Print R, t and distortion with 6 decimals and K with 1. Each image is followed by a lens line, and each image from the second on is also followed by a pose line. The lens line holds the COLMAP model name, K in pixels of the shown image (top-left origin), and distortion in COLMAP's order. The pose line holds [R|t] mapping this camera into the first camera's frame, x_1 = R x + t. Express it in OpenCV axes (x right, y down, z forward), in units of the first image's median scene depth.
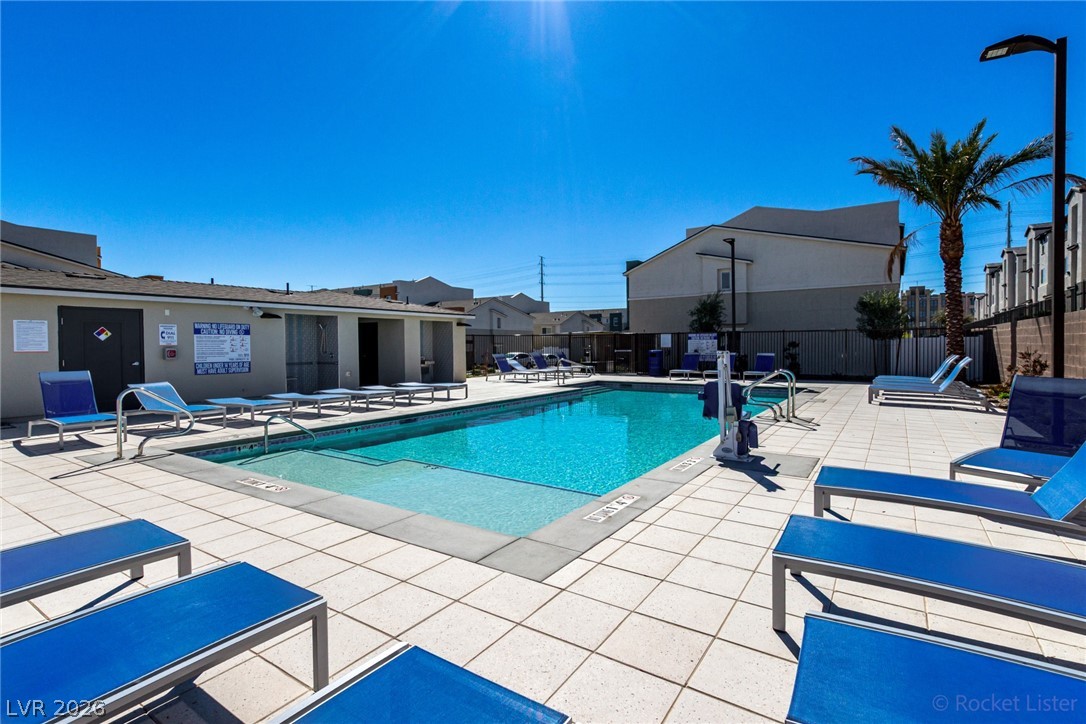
lens RADIAL K [[518.0, 0, 544.4], [0, 518.0, 350.8], [0, 0, 1]] dist [0.000032, -0.000004]
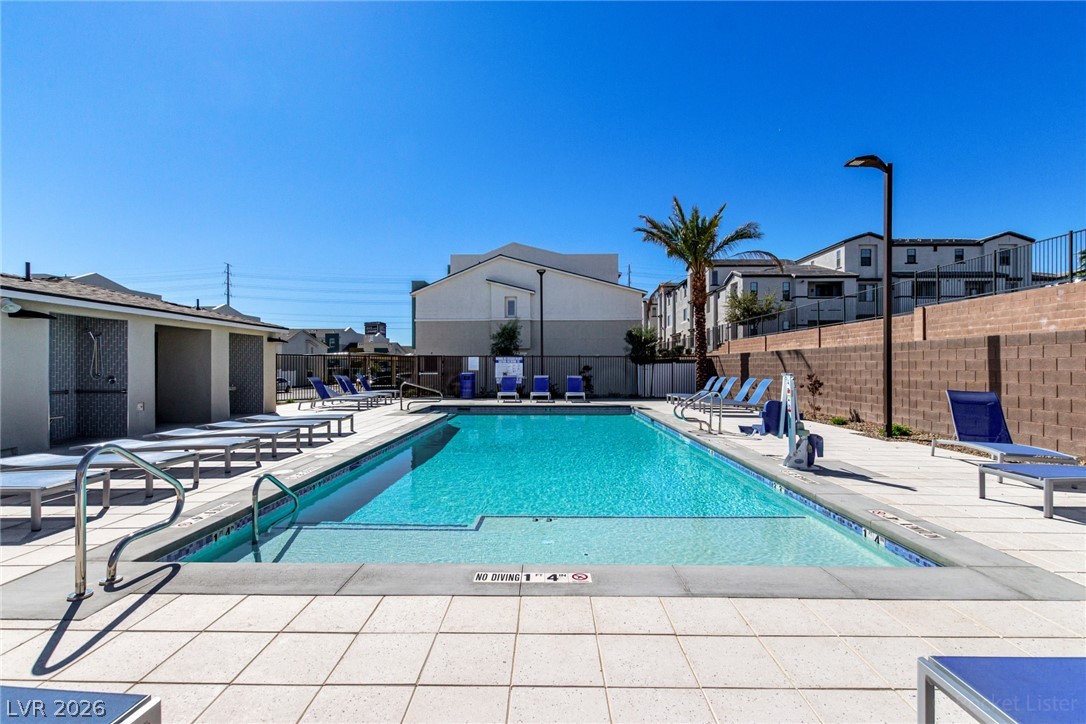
lens RADIAL K [[509.8, 0, 543.0], [0, 509.8, 362.0], [0, 0, 1]] dist [0.001645, 0.000043]
pose [[0.839446, 0.013849, 0.543267, -0.248958], [-0.001037, 0.999714, -0.023882, 0.001102], [-0.543443, 0.019484, 0.839220, 0.127311]]
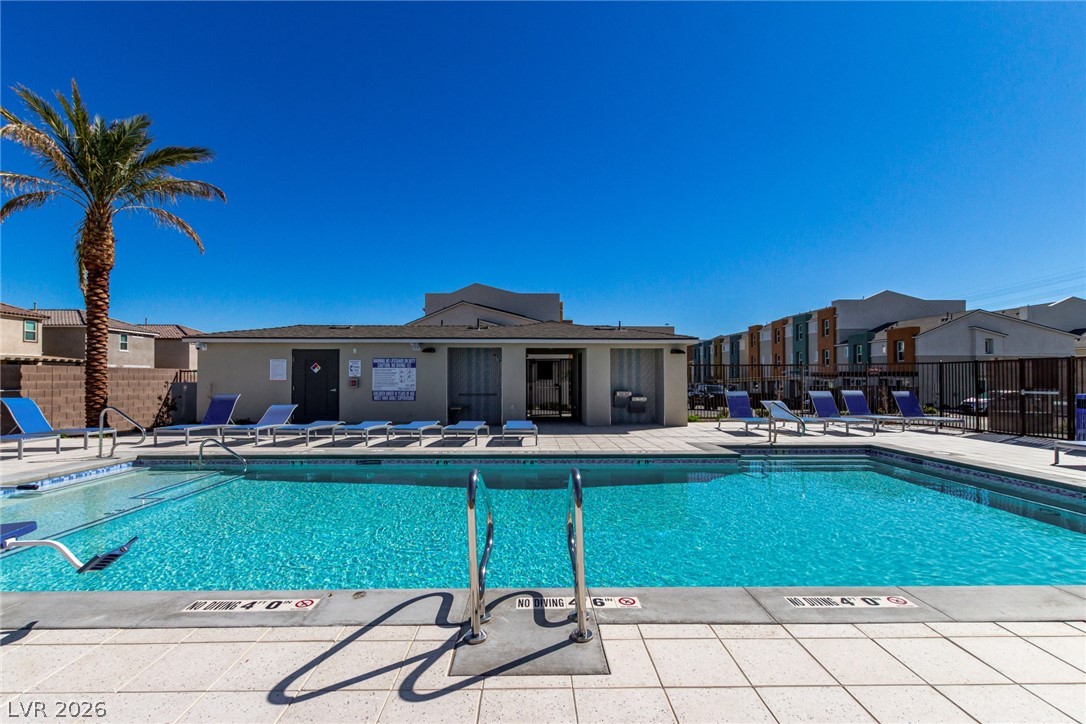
lens RADIAL K [[509.8, 0, 543.0], [0, 509.8, 362.0], [0, 0, 1]] dist [0.001645, 0.000043]
pose [[0.571551, -0.016809, -0.820394, 0.365828], [-0.015379, 0.999395, -0.031191, -0.008930], [0.820423, 0.030444, 0.570947, 0.421852]]
